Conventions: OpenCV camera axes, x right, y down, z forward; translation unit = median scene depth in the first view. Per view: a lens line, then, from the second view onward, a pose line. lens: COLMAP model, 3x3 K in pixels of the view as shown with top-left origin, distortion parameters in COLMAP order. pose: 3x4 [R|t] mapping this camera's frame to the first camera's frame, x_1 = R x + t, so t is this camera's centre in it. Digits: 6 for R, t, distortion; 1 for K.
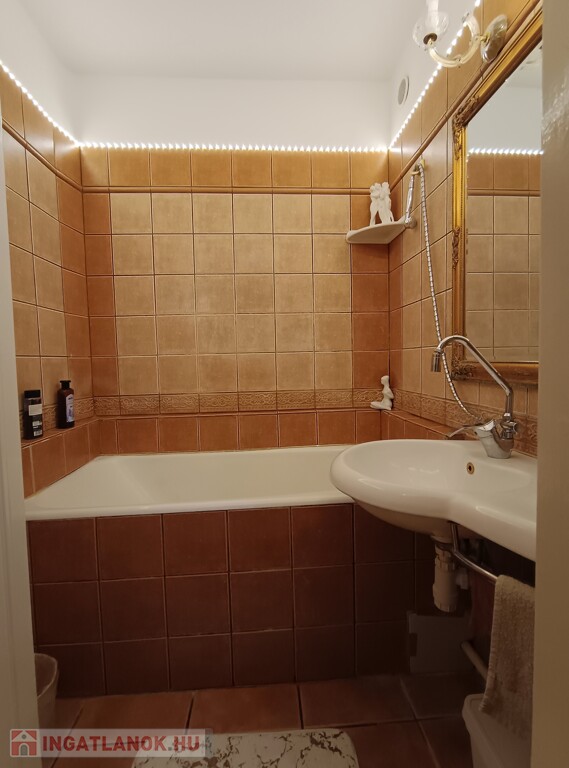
lens RADIAL K [[347.9, 0, 284.2], [0, 347.9, 387.3], [0, 0, 1]] dist [0.003091, -0.000876]
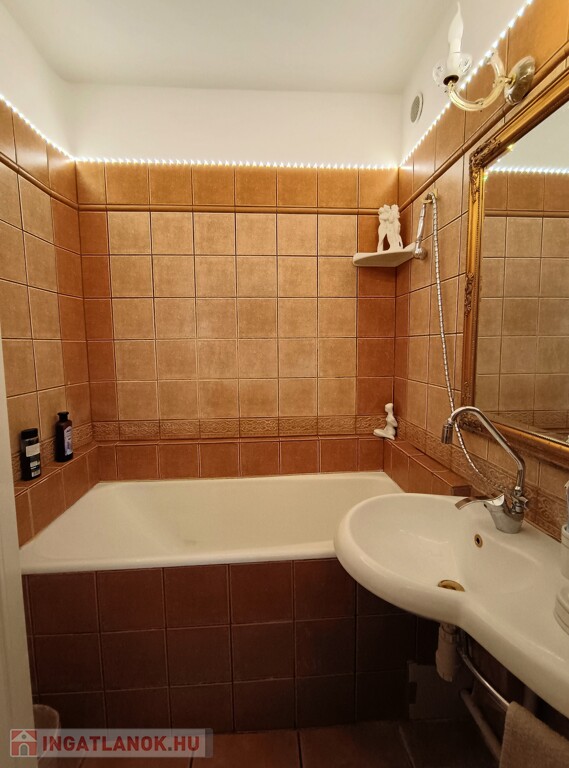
lens RADIAL K [[347.9, 0, 283.8], [0, 347.9, 379.3], [0, 0, 1]] dist [0.003091, -0.000876]
pose [[0.999907, 0.013122, 0.003734, -0.013537], [-0.013270, 0.999005, 0.042568, -0.150122], [-0.003171, -0.042613, 0.999087, 0.023865]]
